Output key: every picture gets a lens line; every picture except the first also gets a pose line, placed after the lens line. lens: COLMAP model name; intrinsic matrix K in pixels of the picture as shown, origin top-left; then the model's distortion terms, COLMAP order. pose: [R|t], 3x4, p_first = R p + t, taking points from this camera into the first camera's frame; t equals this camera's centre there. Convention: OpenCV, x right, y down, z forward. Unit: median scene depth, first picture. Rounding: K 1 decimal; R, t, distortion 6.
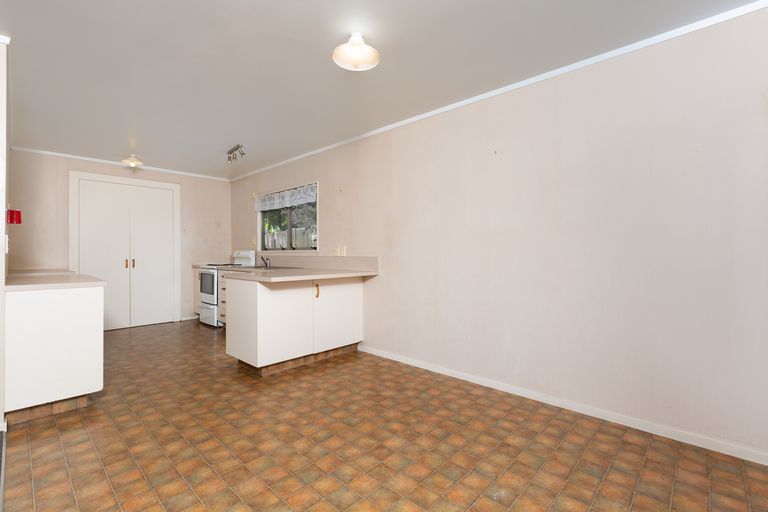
lens RADIAL K [[348.5, 0, 380.2], [0, 348.5, 254.5], [0, 0, 1]] dist [0.000039, 0.000094]
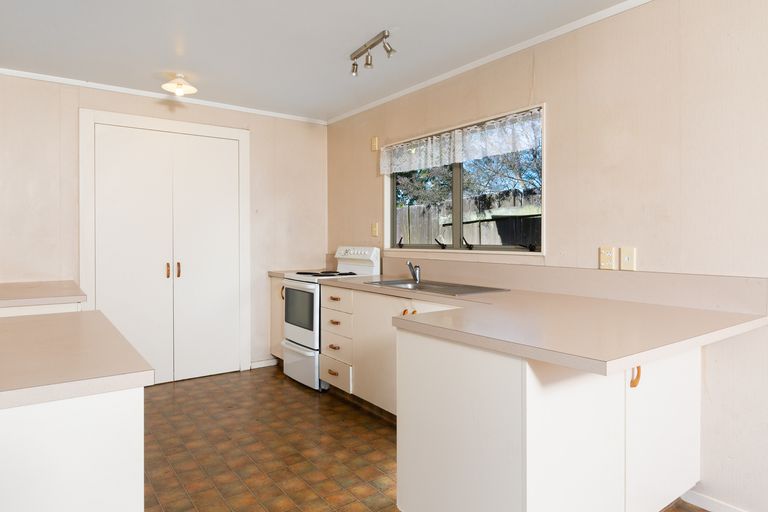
lens RADIAL K [[498.5, 0, 383.1], [0, 498.5, 248.6], [0, 0, 1]] dist [-0.004516, -0.000245]
pose [[0.980402, 0.006875, -0.196888, -0.220374], [-0.004189, 0.999892, 0.014057, -0.022788], [0.196964, -0.012957, 0.980325, 0.267544]]
